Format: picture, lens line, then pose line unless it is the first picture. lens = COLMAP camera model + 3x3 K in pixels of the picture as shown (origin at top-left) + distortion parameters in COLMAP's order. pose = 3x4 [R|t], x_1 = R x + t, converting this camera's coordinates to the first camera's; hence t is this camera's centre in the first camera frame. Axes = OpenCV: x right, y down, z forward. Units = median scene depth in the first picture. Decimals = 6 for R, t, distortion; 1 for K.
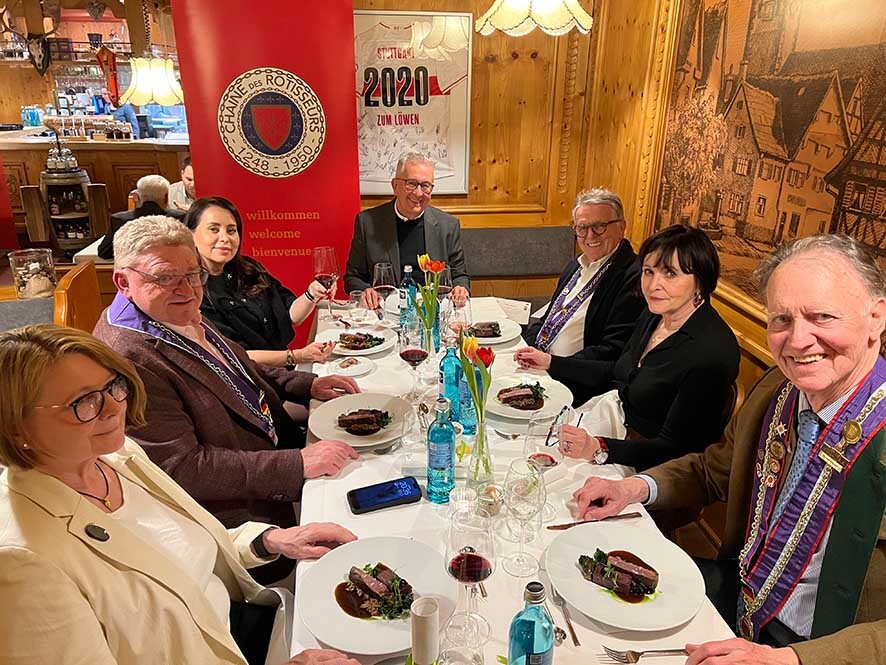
lens RADIAL K [[667.2, 0, 443.4], [0, 667.2, 319.1], [0, 0, 1]] dist [0.001602, -0.003182]
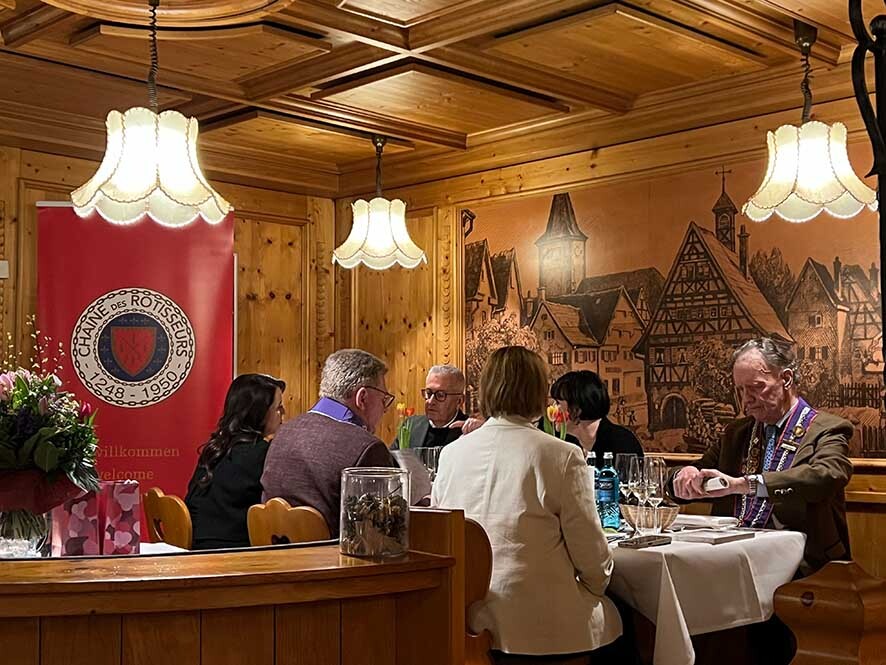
lens RADIAL K [[1252.7, 0, 472.8], [0, 1252.7, 381.9], [0, 0, 1]] dist [0.164166, -0.826856]
pose [[0.649385, -0.008882, 0.760408, -1.502010], [0.310683, 0.915774, -0.254626, 0.384844], [-0.694100, 0.401596, 0.597449, -0.362430]]
